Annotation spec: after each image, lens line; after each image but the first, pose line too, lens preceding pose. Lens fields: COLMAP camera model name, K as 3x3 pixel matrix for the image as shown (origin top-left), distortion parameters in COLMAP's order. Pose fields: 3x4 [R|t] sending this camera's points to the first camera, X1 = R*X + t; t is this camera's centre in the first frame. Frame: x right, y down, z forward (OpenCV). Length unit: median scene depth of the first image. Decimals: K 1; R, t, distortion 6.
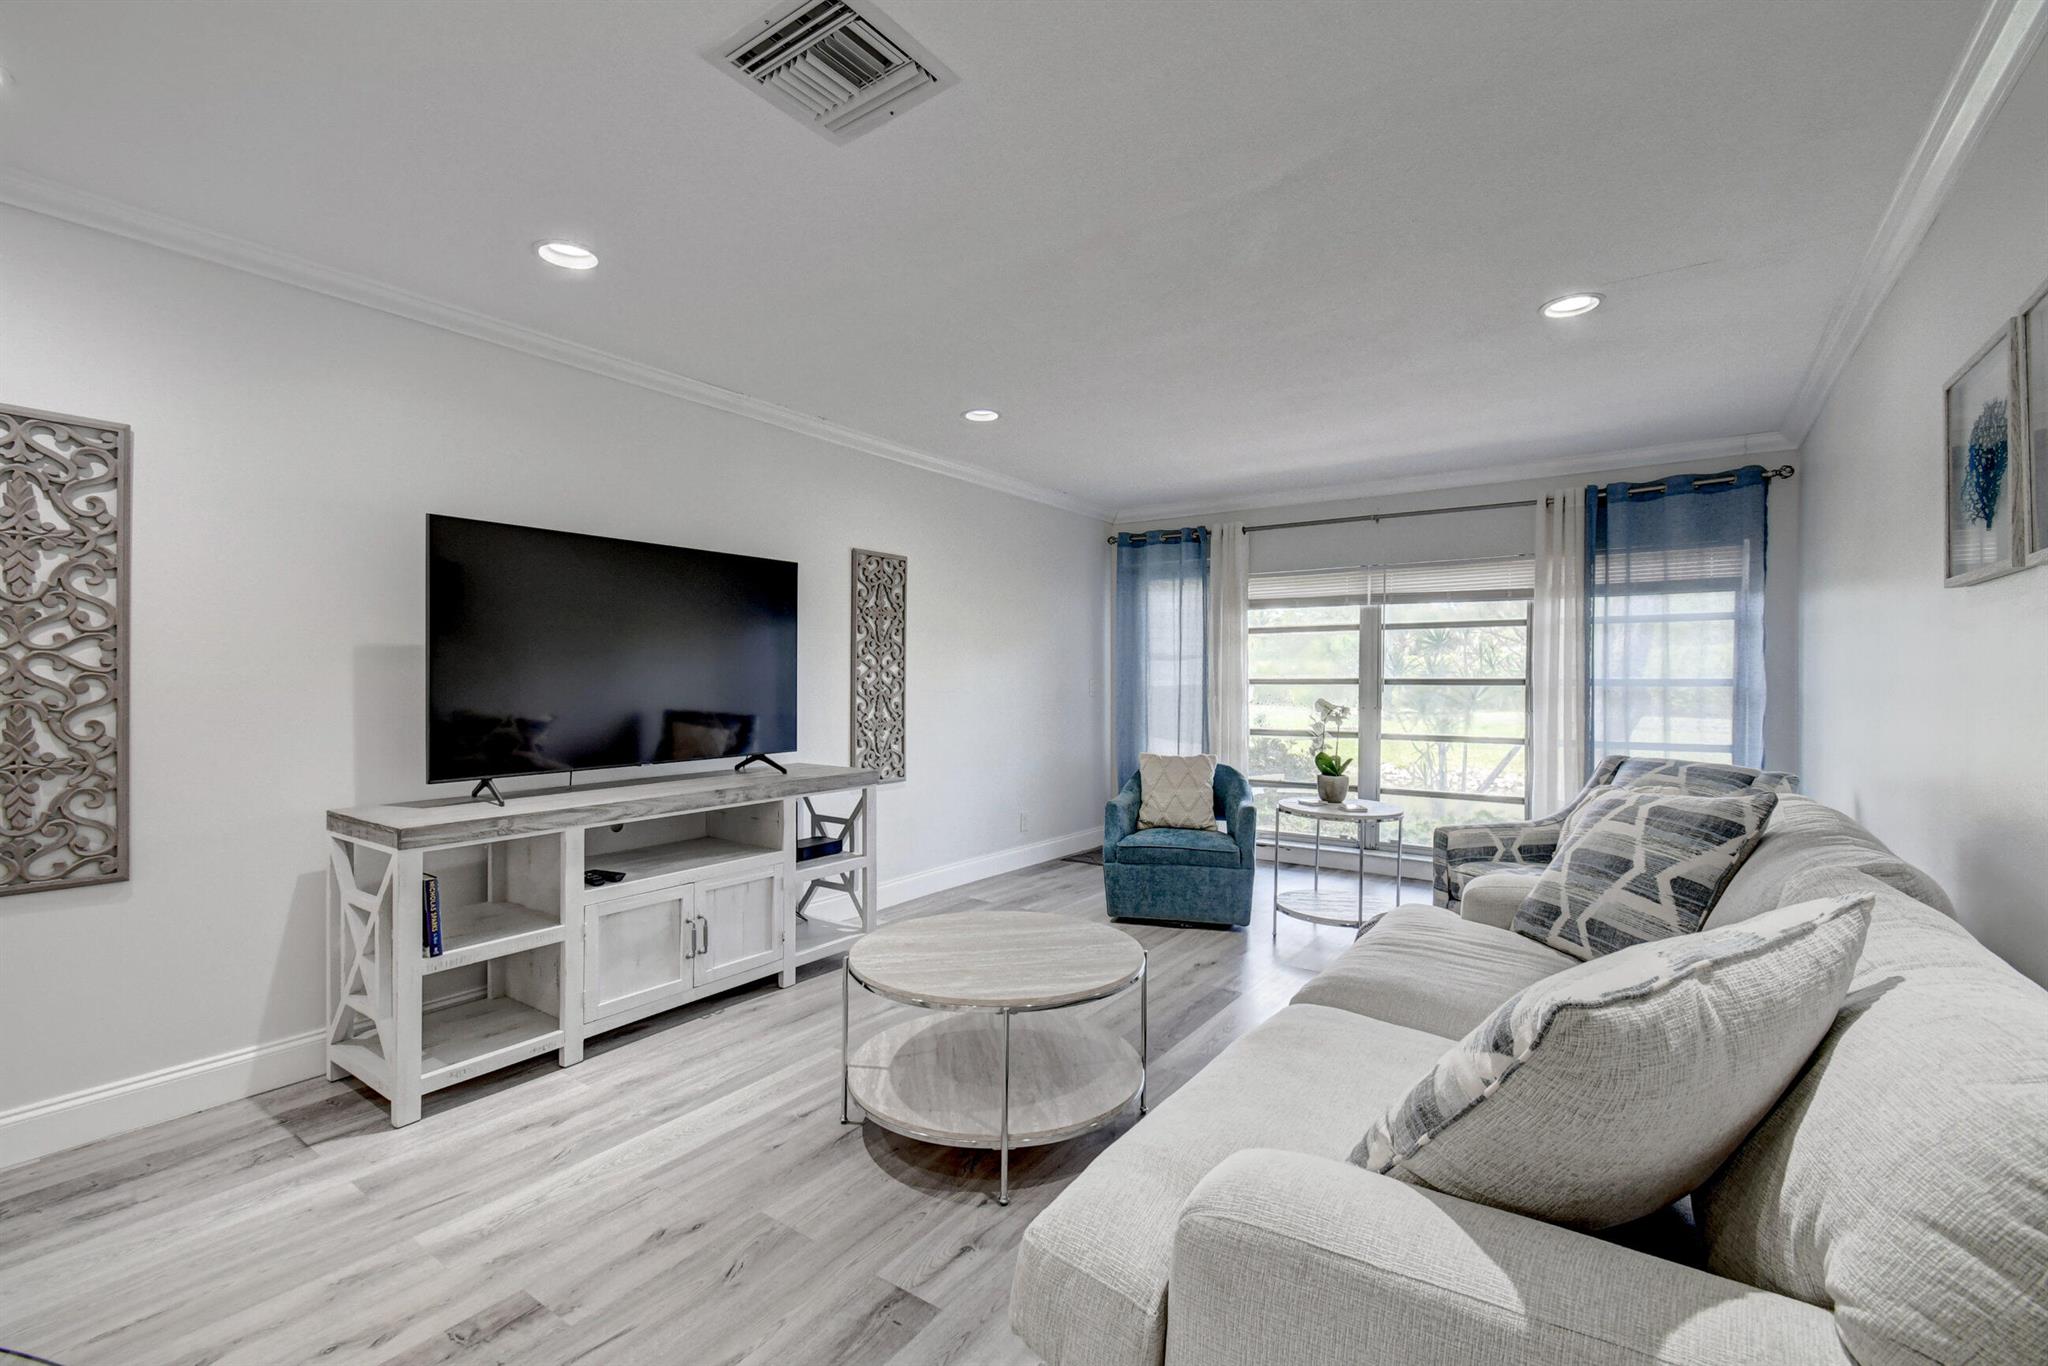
lens RADIAL K [[904.4, 0, 1010.8], [0, 904.4, 684.5], [0, 0, 1]] dist [0.006708, -0.005140]
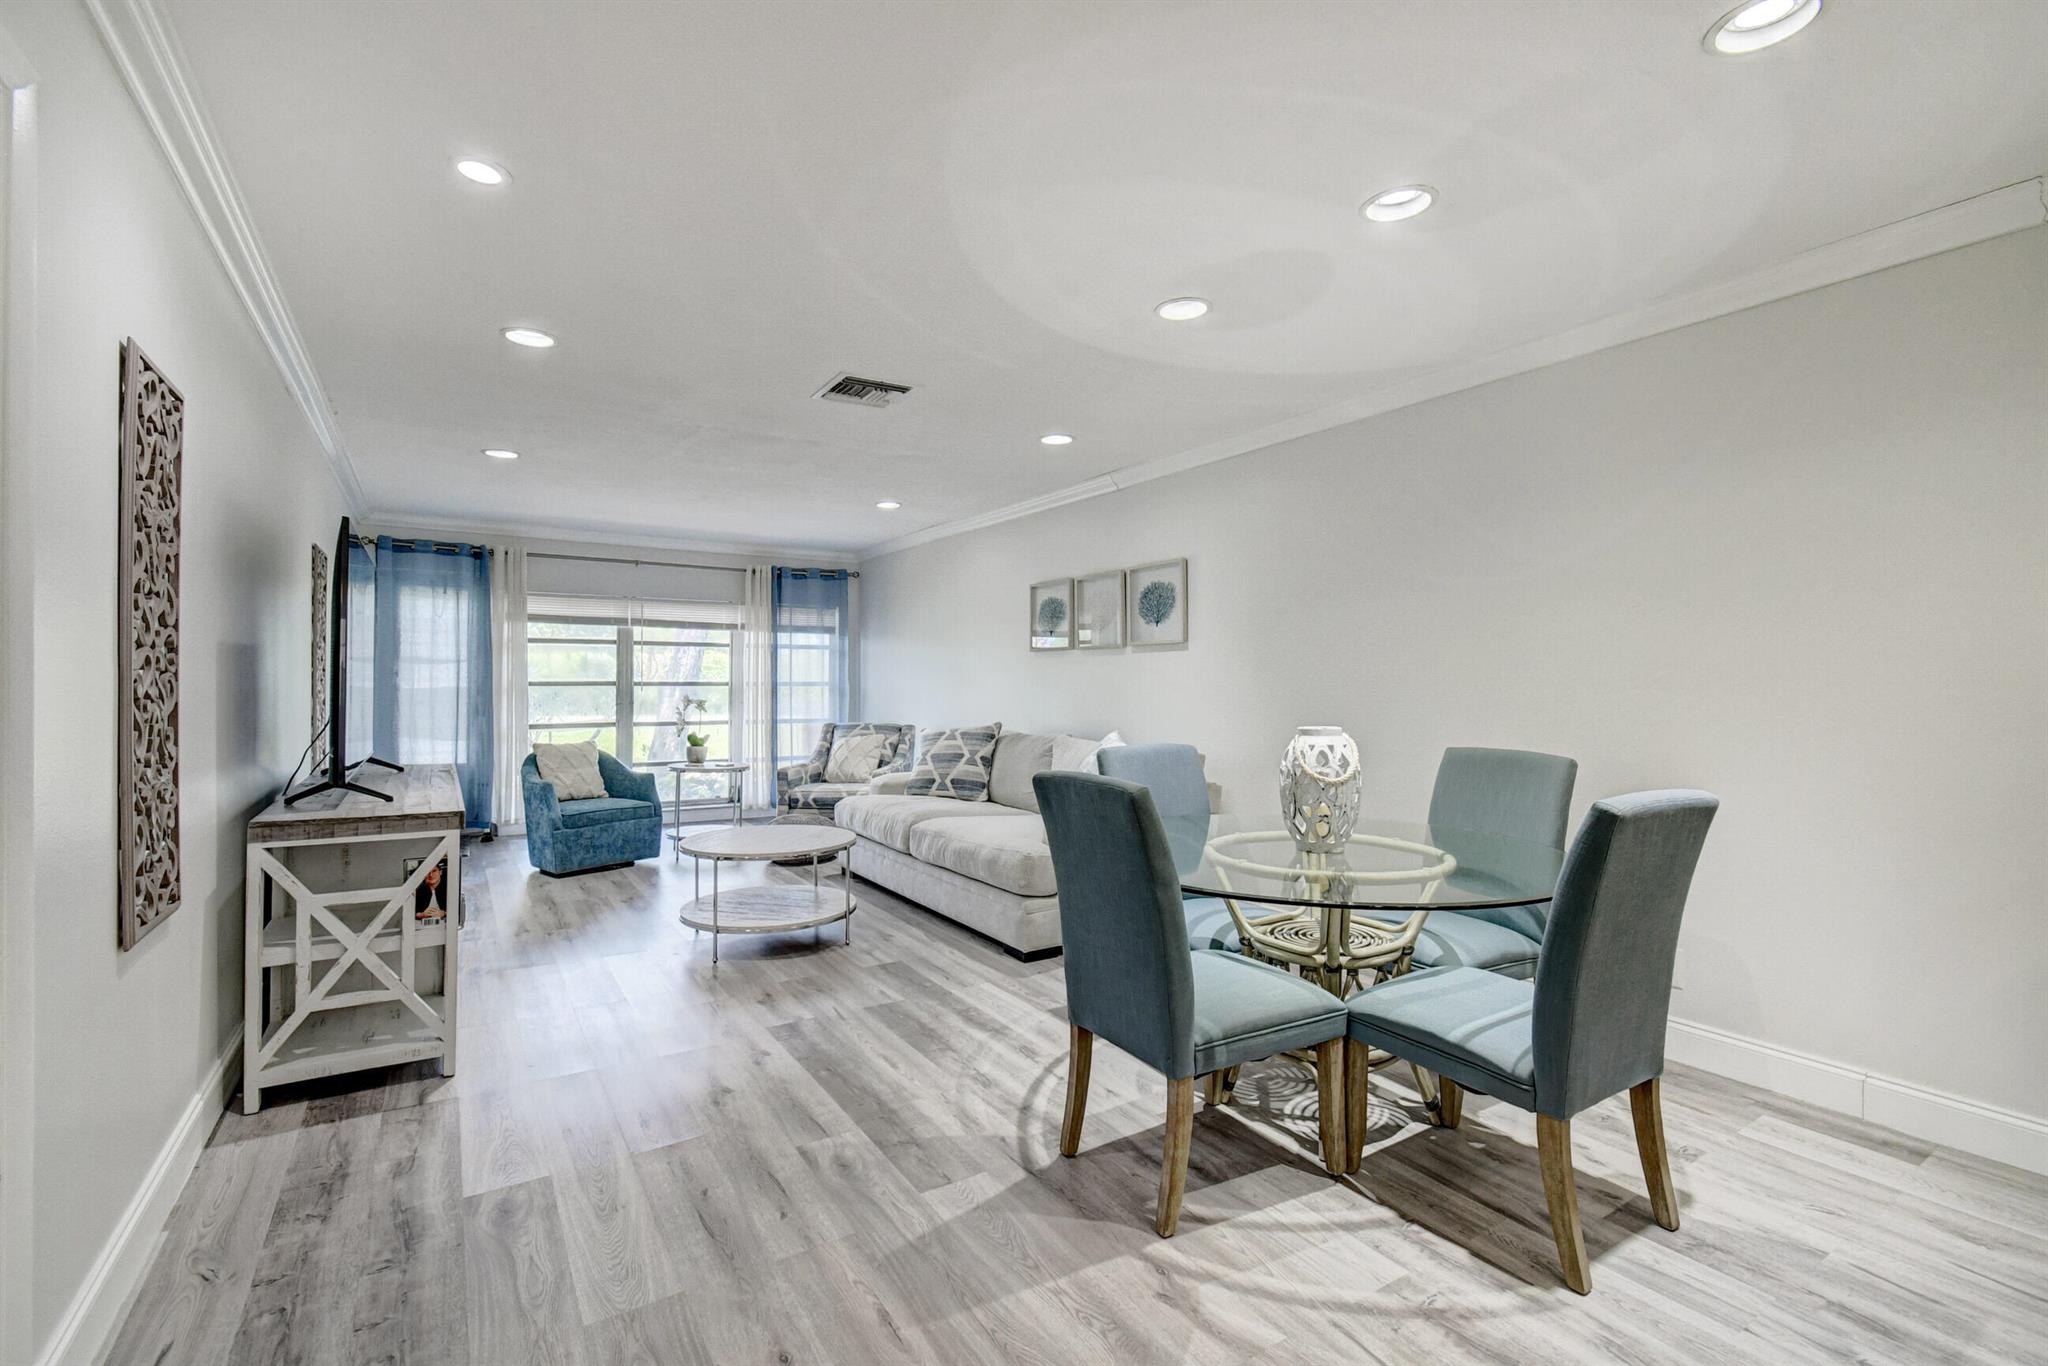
lens RADIAL K [[904.4, 0, 1013.0], [0, 904.4, 680.0], [0, 0, 1]] dist [0.006708, -0.005140]
pose [[0.384296, 0.001654, 0.923208, -0.730677], [0.005618, 0.999976, -0.004130, 0.000775], [-0.923193, 0.006774, 0.384277, -0.044981]]
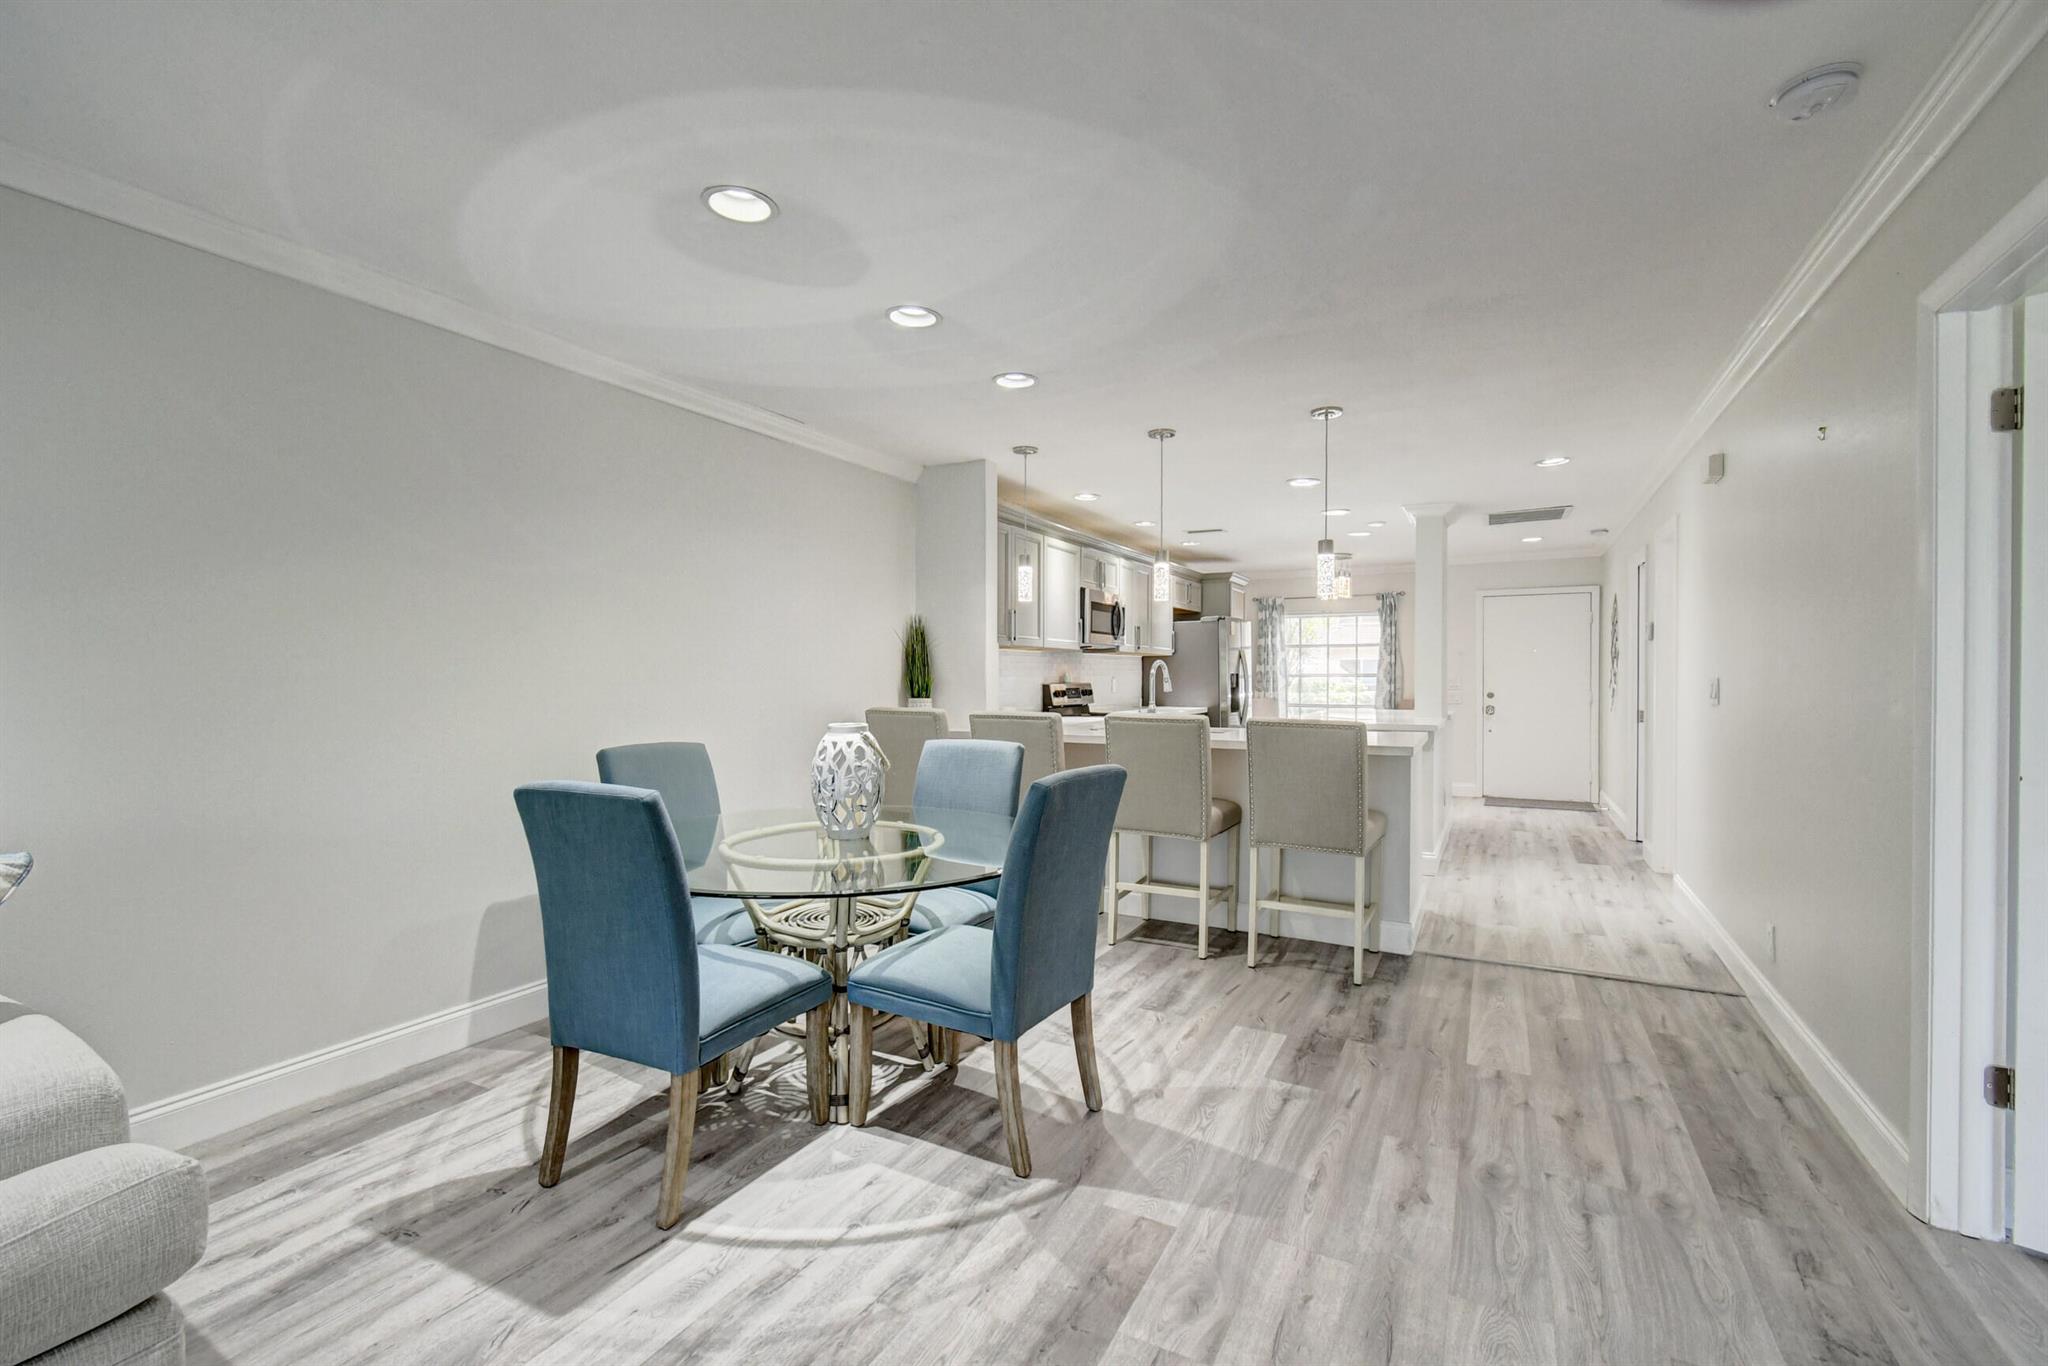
lens RADIAL K [[904.4, 0, 1027.8], [0, 904.4, 675.1], [0, 0, 1]] dist [0.006708, -0.005140]
pose [[-0.990603, -0.002171, -0.136752, -0.213143], [-0.002944, 0.999981, 0.005452, -0.005982], [0.136737, 0.005804, -0.990590, 0.570684]]
